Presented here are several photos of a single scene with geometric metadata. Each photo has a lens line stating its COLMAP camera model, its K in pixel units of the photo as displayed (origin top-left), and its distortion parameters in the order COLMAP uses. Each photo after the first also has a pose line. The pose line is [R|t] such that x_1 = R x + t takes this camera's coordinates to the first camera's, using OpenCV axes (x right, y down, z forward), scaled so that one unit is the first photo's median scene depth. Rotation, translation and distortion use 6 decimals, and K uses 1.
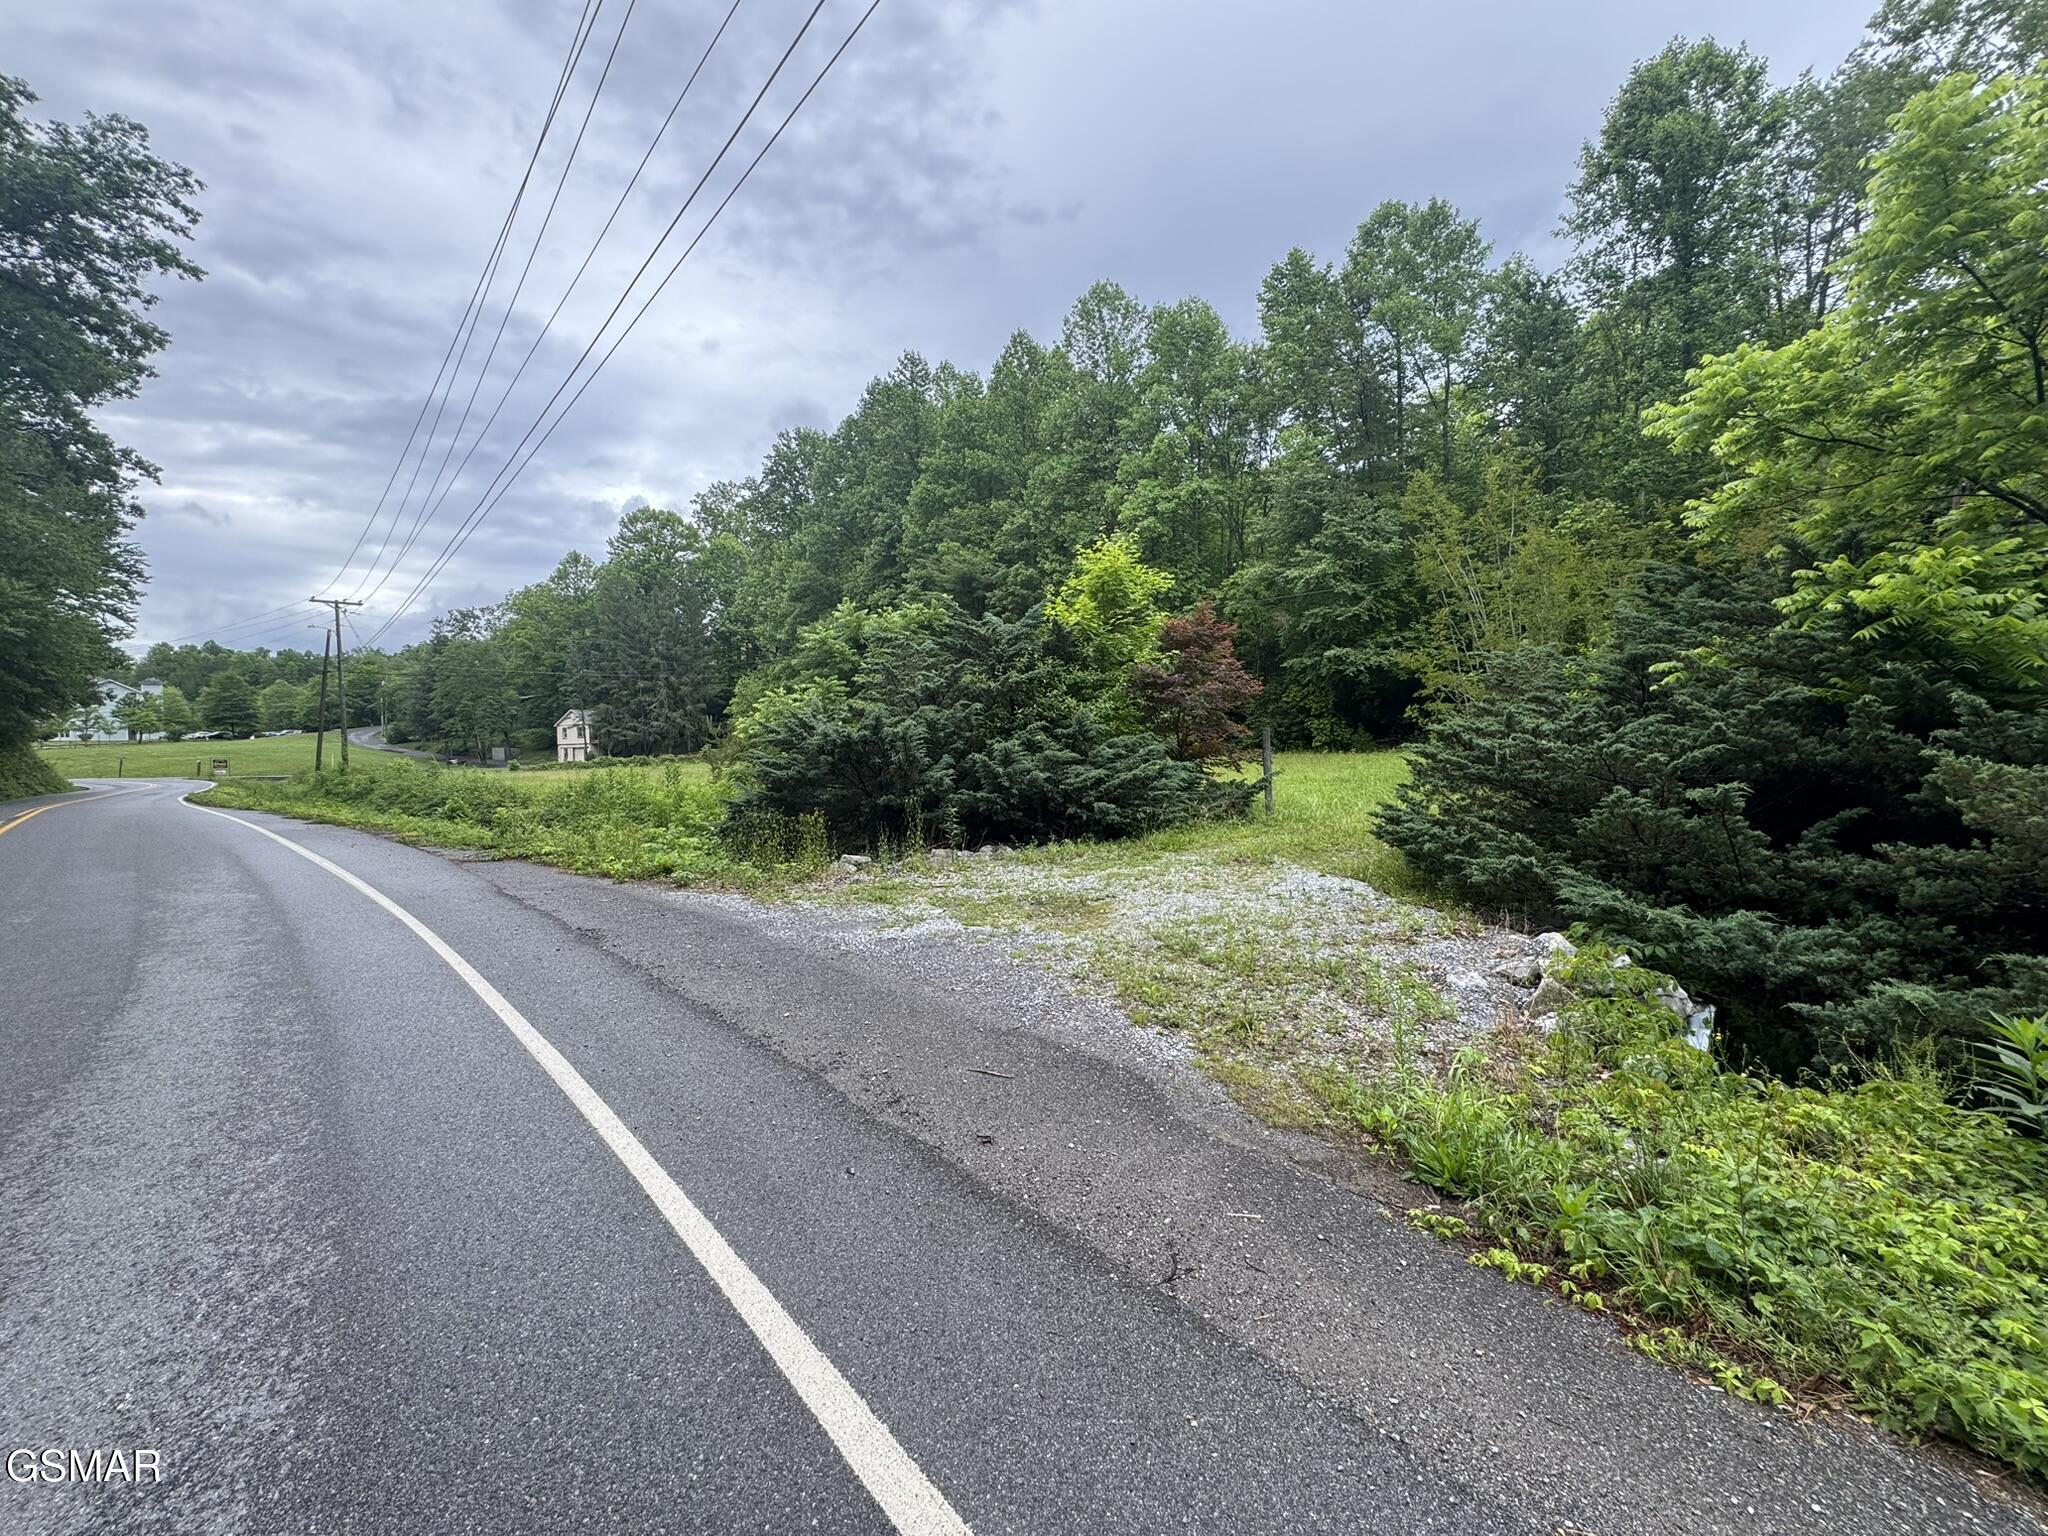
lens RADIAL K [[818.6, 0, 1021.4], [0, 818.6, 756.6], [0, 0, 1]] dist [-0.001064, 0.000161]
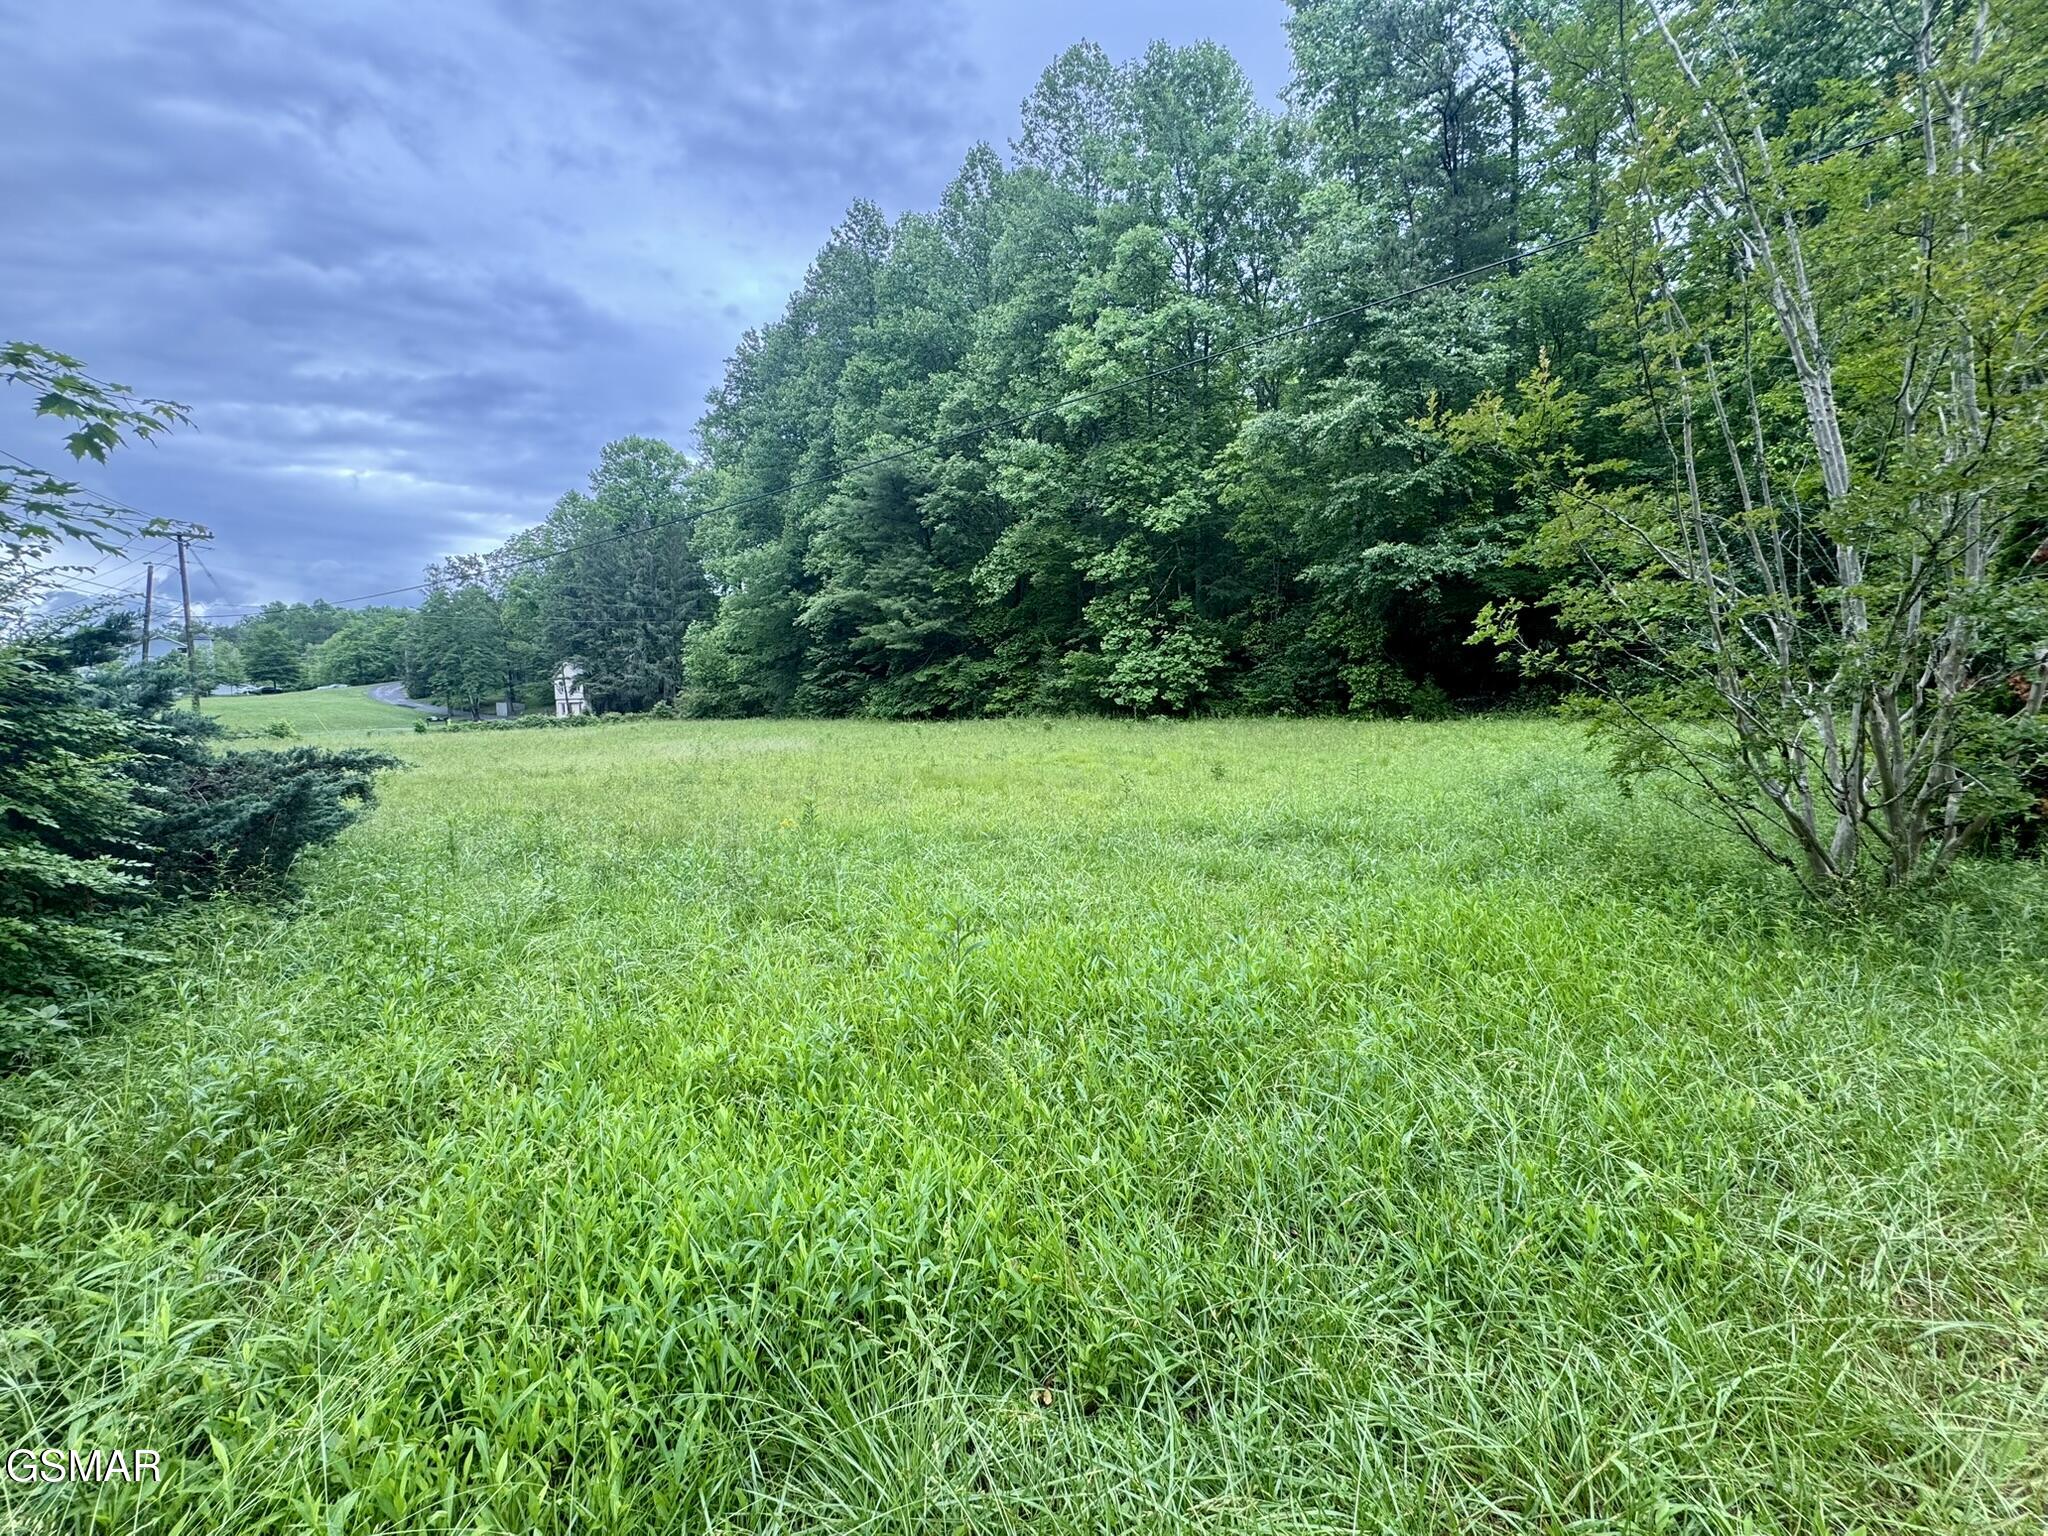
lens RADIAL K [[818.6, 0, 1032.2], [0, 818.6, 729.3], [0, 0, 1]] dist [-0.001064, 0.000161]
pose [[0.993930, 0.010342, -0.109525, 0.112933], [-0.008320, 0.999787, 0.018900, -0.005656], [0.109698, -0.017874, 0.993804, 0.220128]]
